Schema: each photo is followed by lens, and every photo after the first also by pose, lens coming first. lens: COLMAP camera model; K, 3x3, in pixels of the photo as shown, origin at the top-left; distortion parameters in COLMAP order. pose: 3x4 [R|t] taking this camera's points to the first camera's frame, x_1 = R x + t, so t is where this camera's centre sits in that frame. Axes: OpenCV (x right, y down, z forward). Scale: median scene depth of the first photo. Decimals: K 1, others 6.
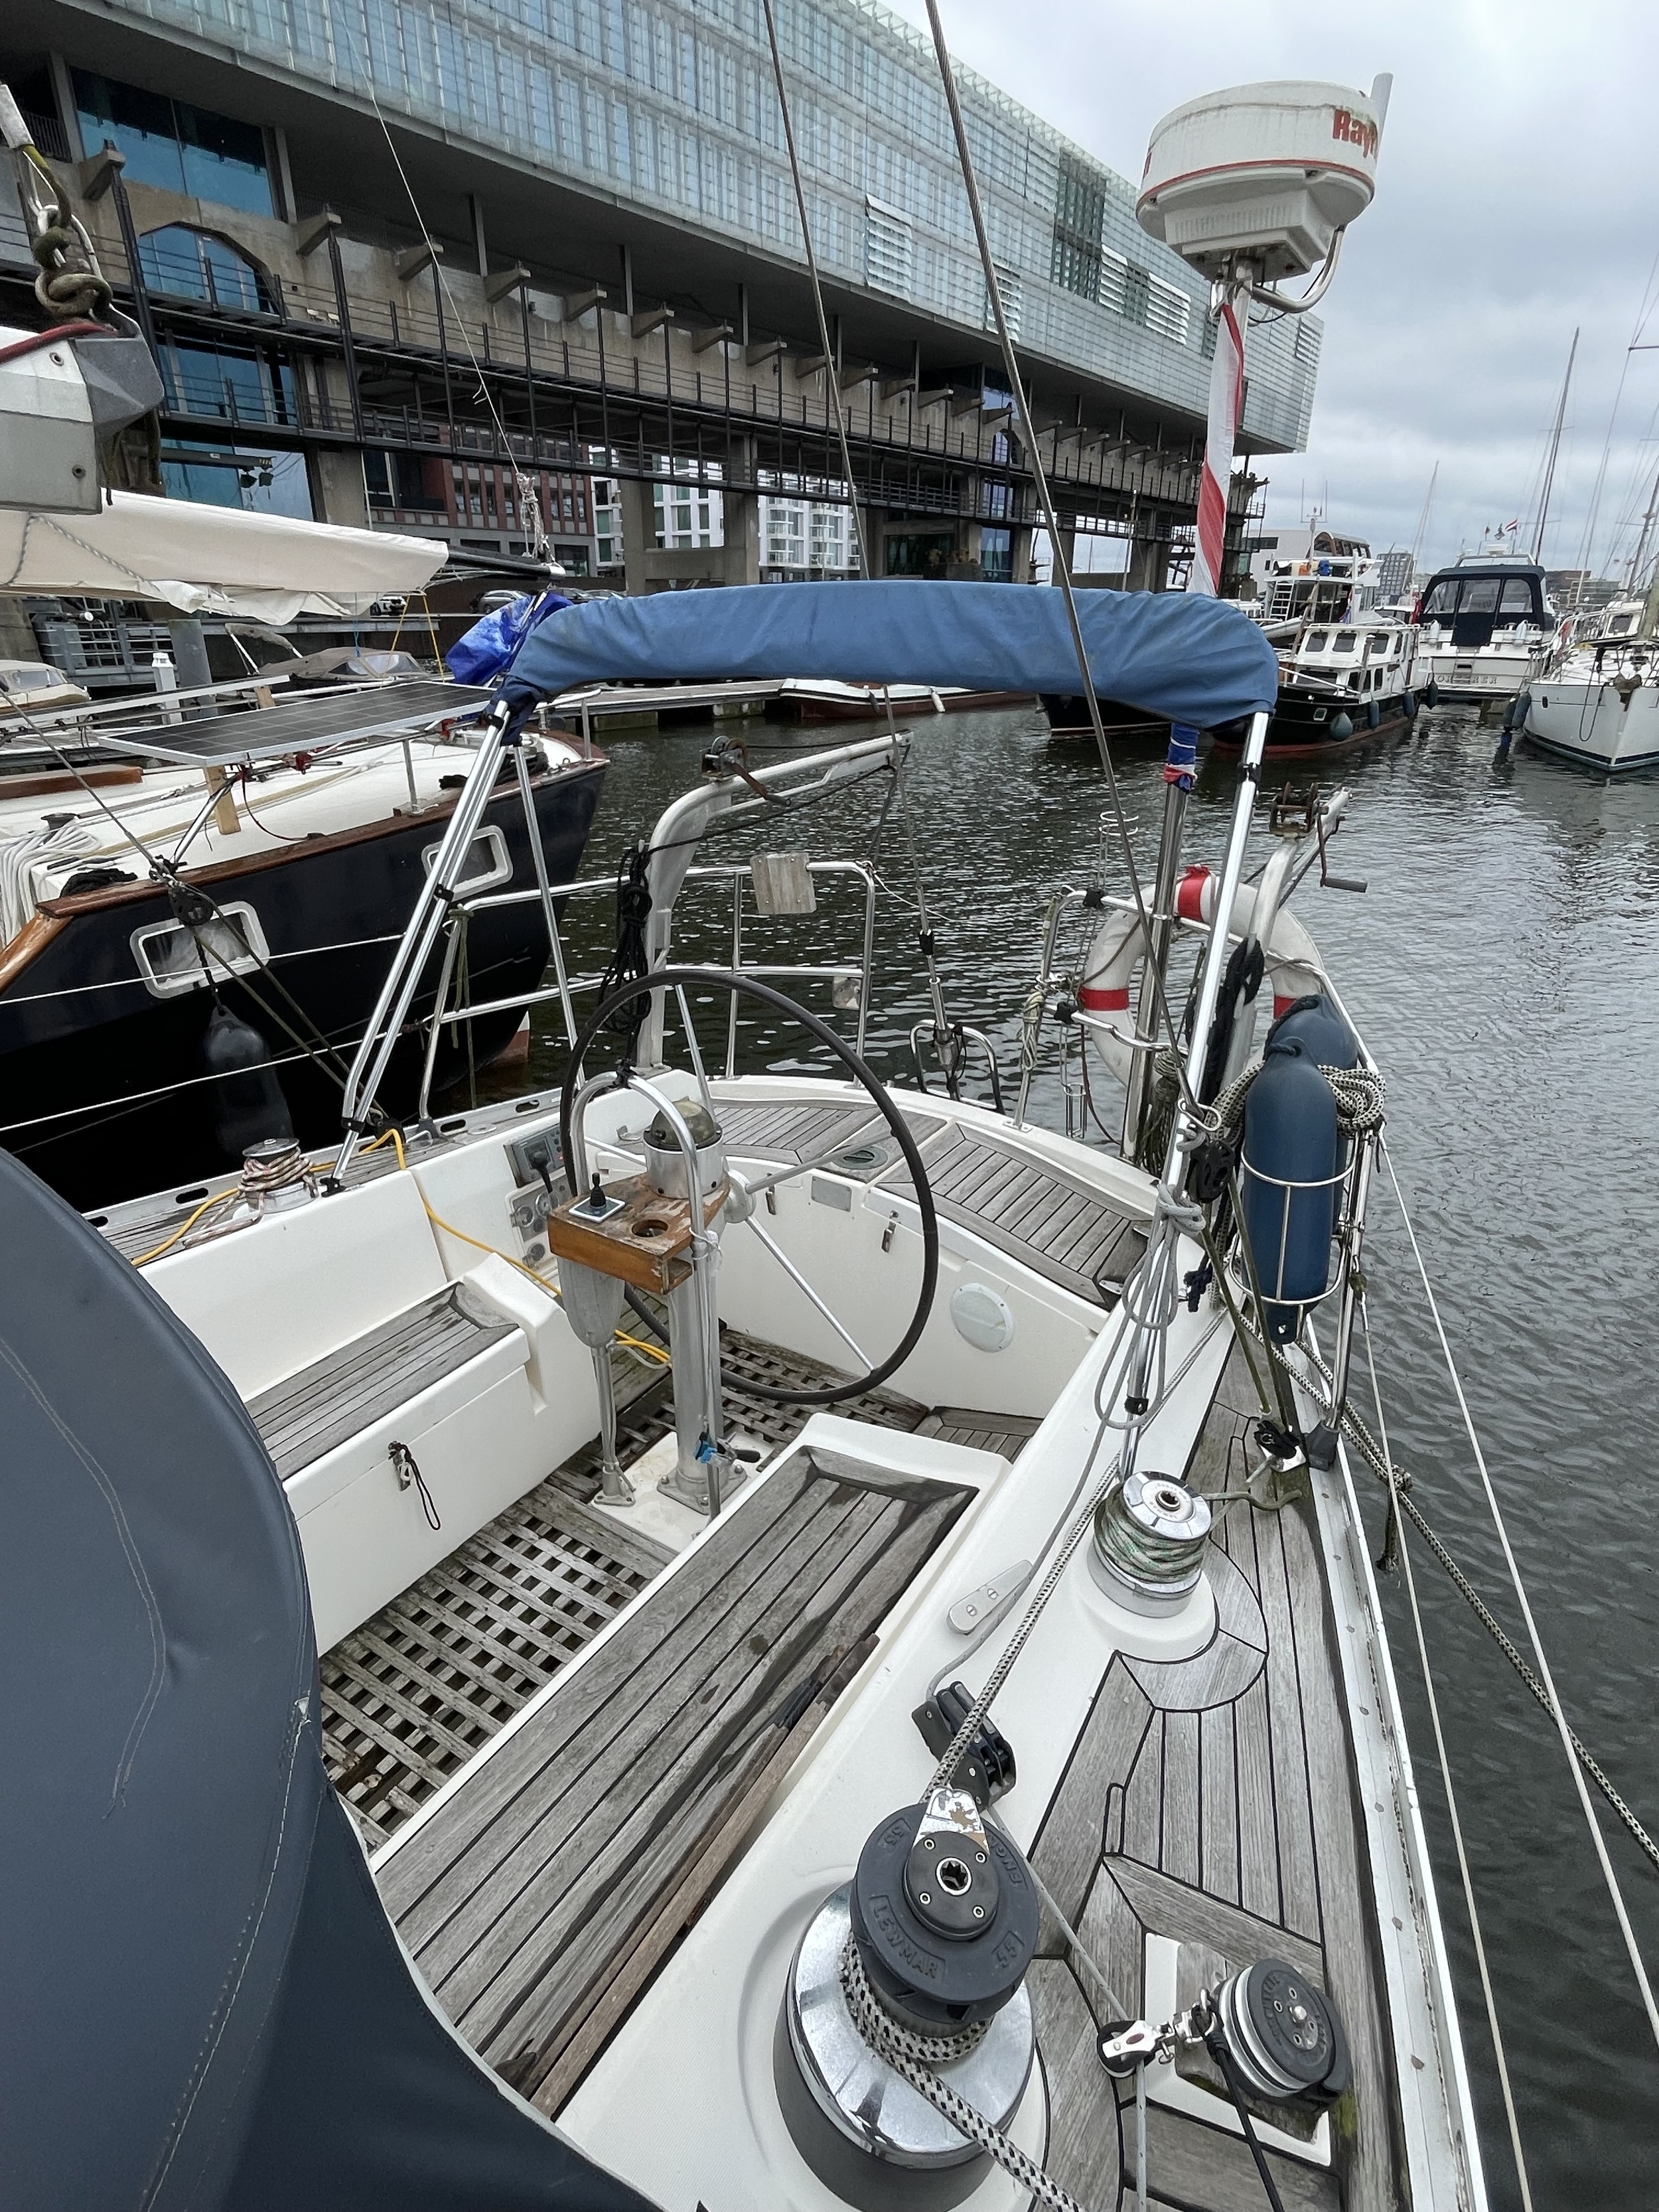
lens RADIAL K [[1202.9, 0, 829.5], [0, 1202.9, 1106.0], [0, 0, 1]] dist [0.045548, -0.101669]
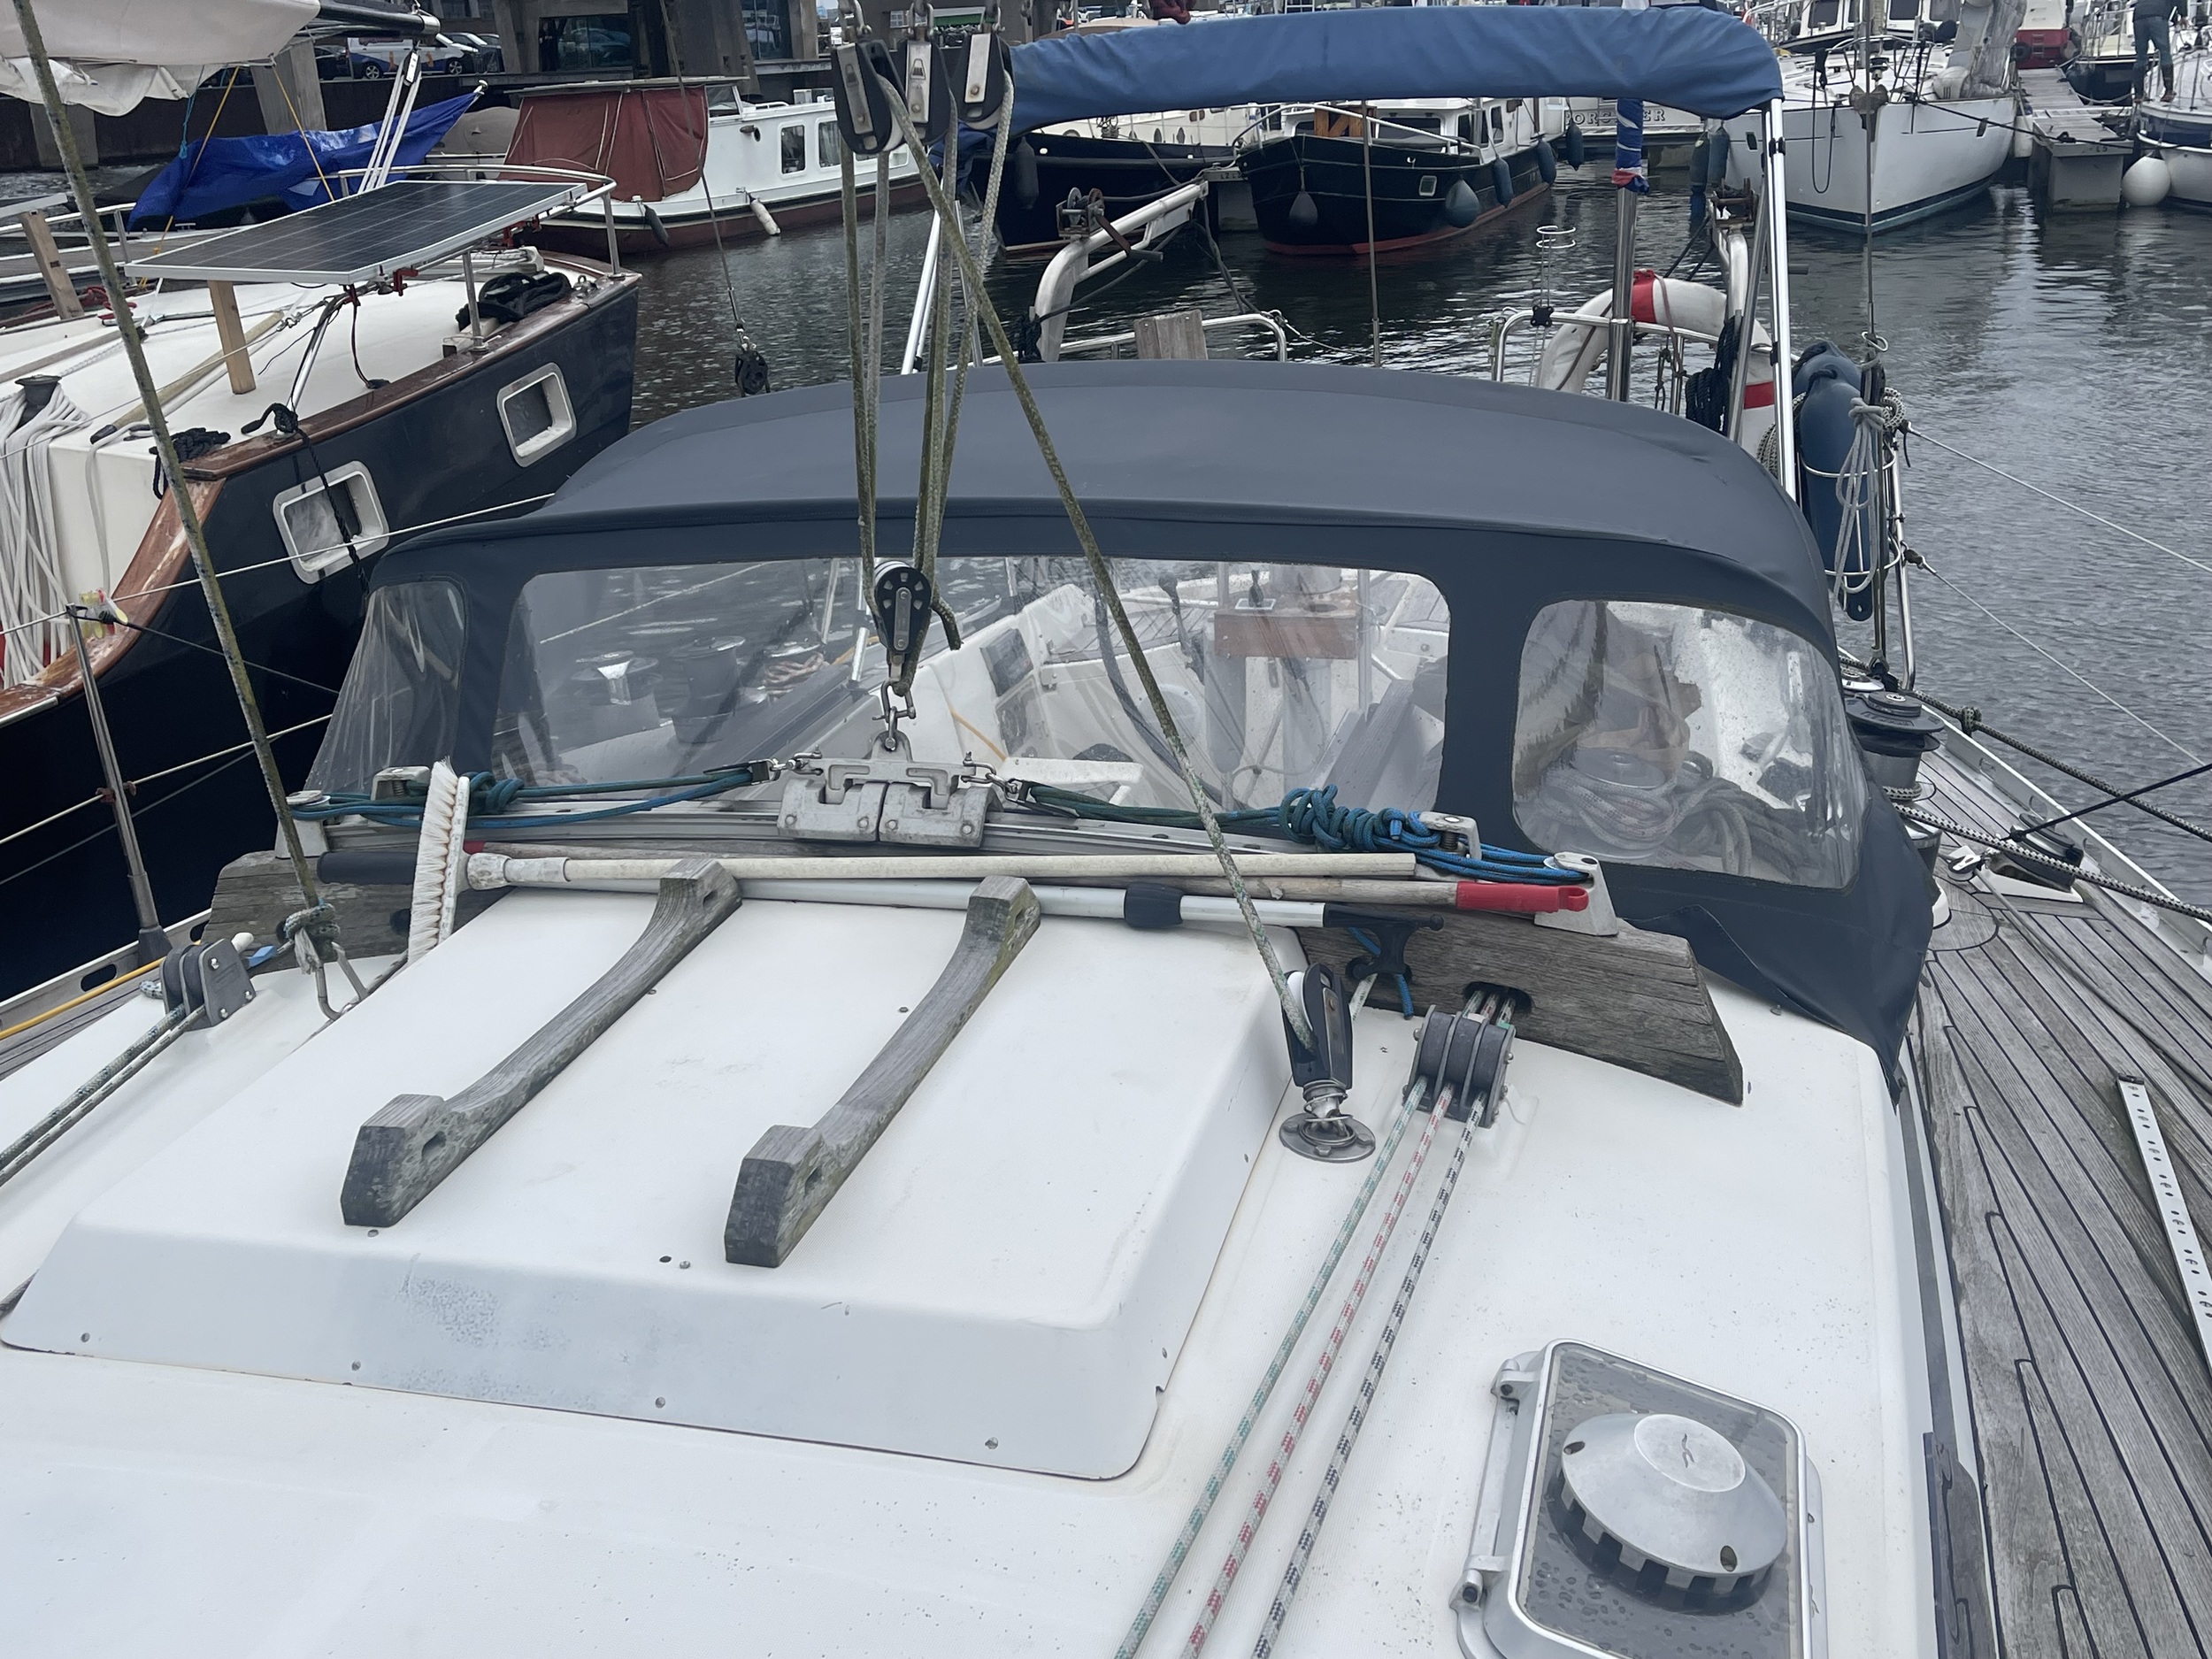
lens RADIAL K [[2379.3, 0, 1106.0], [0, 2379.3, 829.5], [0, 0, 1]] dist [0.020638, -0.009772]
pose [[0.959081, -0.128523, 0.252279, -0.322881], [0.146627, 0.987704, -0.054242, 0.142421], [-0.242206, 0.089013, 0.966133, -0.359810]]
